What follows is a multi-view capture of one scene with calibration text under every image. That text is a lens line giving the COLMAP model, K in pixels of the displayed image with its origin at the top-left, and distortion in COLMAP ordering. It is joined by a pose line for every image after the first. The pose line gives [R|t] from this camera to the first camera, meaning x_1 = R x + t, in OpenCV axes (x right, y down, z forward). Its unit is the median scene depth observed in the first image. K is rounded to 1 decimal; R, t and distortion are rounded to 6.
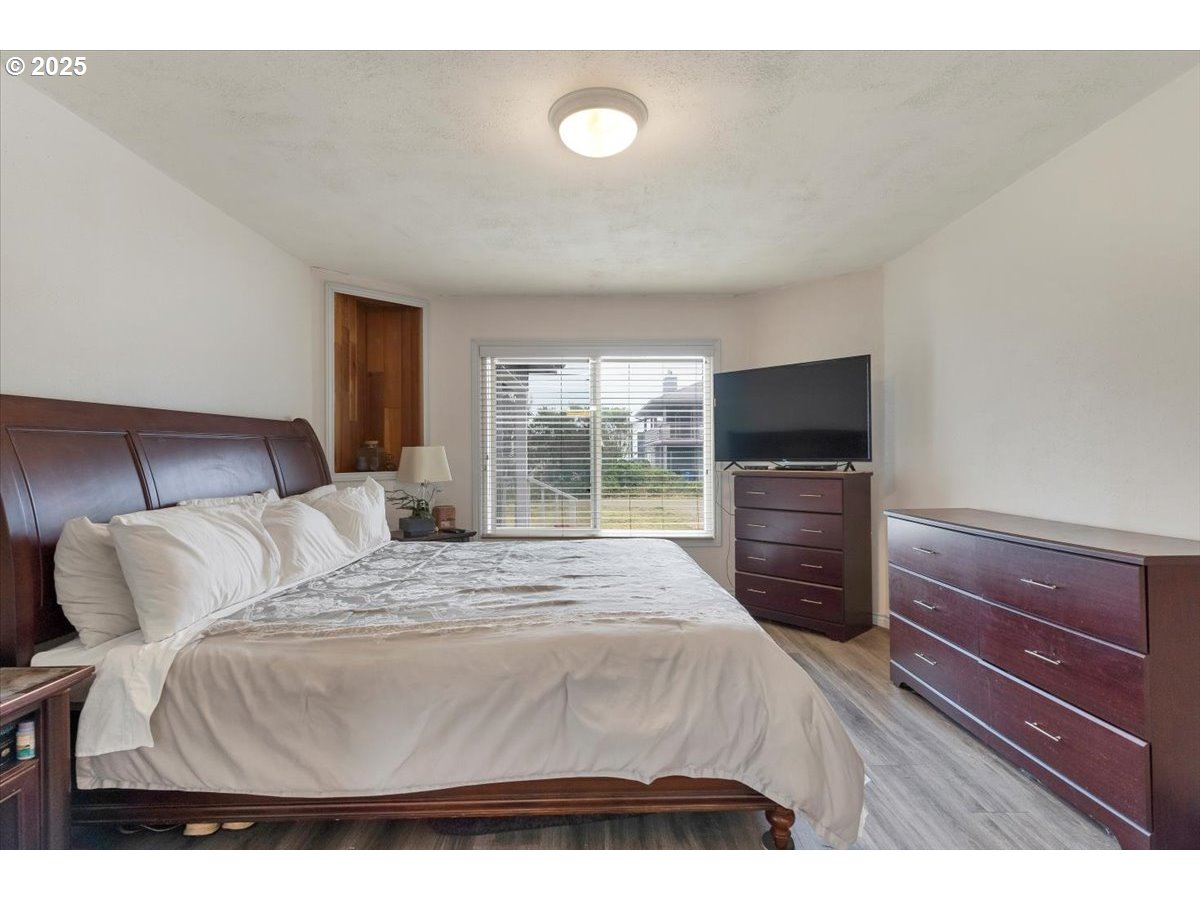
lens RADIAL K [[581.3, 0, 600.0], [0, 581.3, 450.0], [0, 0, 1]] dist [-0.000217, -0.000010]
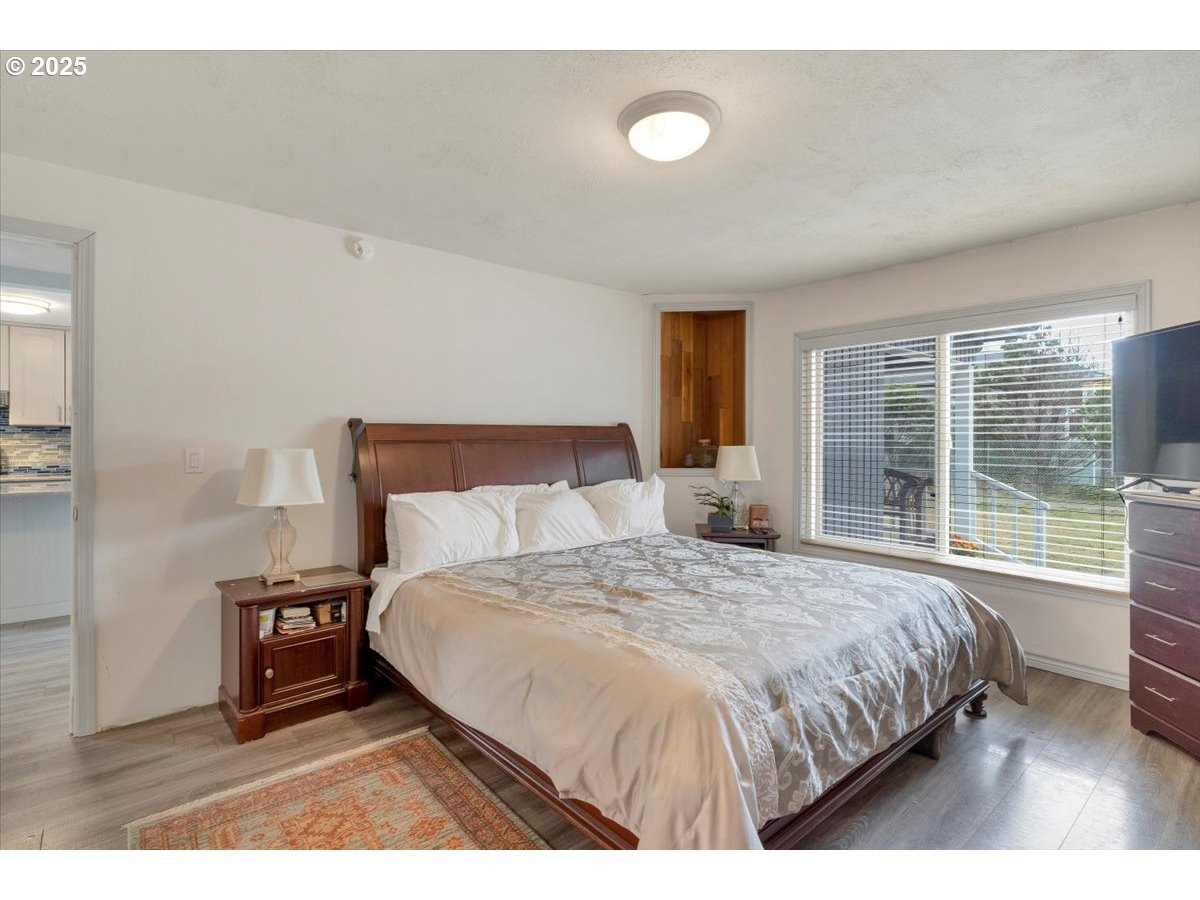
lens RADIAL K [[592.2, 0, 599.4], [0, 592.2, 438.1], [0, 0, 1]] dist [0.000875, 0.000094]
pose [[0.639691, 0.007360, -0.768597, 0.449616], [-0.002465, 0.999969, 0.007524, -0.034791], [0.768628, -0.002918, 0.639689, 0.182105]]
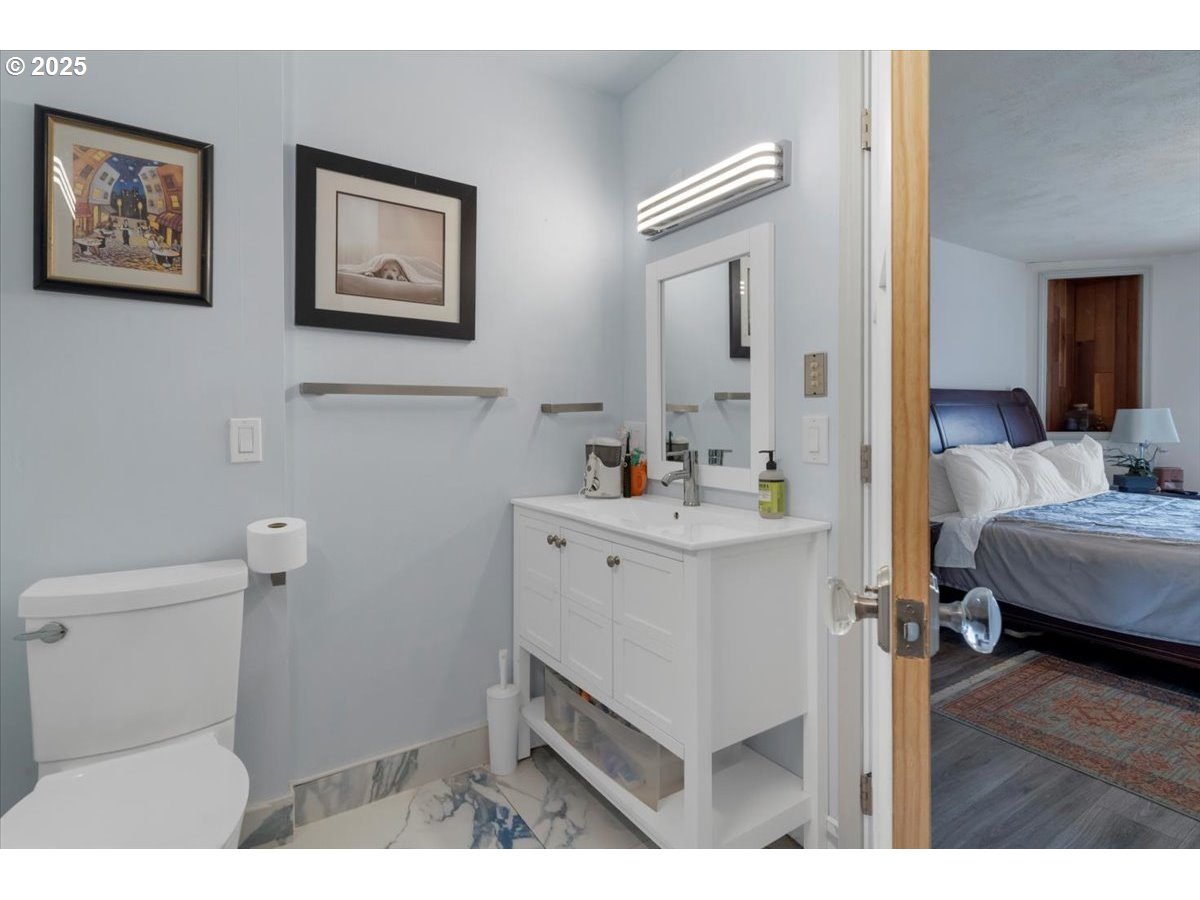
lens RADIAL K [[593.1, 0, 597.9], [0, 593.1, 424.9], [0, 0, 1]] dist [0.002611, 0.000598]
pose [[0.532127, 0.017170, -0.846491, 0.105136], [0.004714, 0.999719, 0.023241, -0.008677], [0.846652, -0.016357, 0.531896, -0.518126]]
